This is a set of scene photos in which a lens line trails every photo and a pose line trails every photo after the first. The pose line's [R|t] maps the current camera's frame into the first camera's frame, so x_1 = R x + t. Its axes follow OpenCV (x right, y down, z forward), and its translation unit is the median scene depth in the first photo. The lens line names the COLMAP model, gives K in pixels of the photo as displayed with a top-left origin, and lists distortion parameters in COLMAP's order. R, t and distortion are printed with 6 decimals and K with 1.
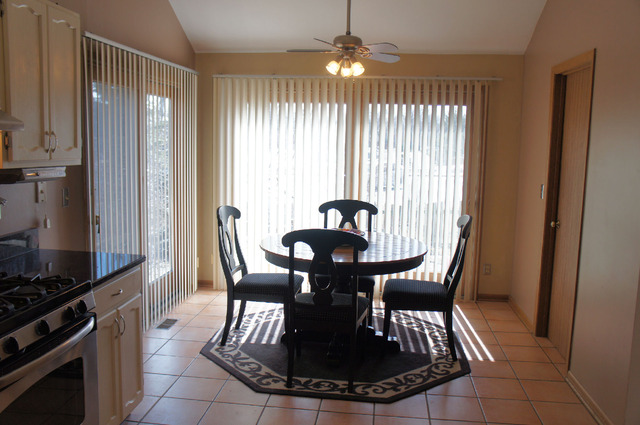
lens RADIAL K [[552.8, 0, 322.5], [0, 552.8, 209.3], [0, 0, 1]] dist [-0.101276, 0.020529]
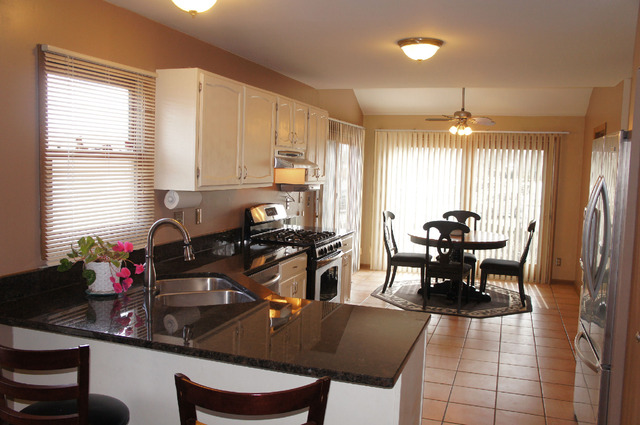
lens RADIAL K [[552.8, 0, 314.2], [0, 552.8, 212.6], [0, 0, 1]] dist [-0.101276, 0.020529]
pose [[0.972528, 0.022935, -0.231655, -0.001056], [-0.033785, 0.998505, -0.042979, 0.080027], [0.230323, 0.049625, 0.971848, -0.704038]]
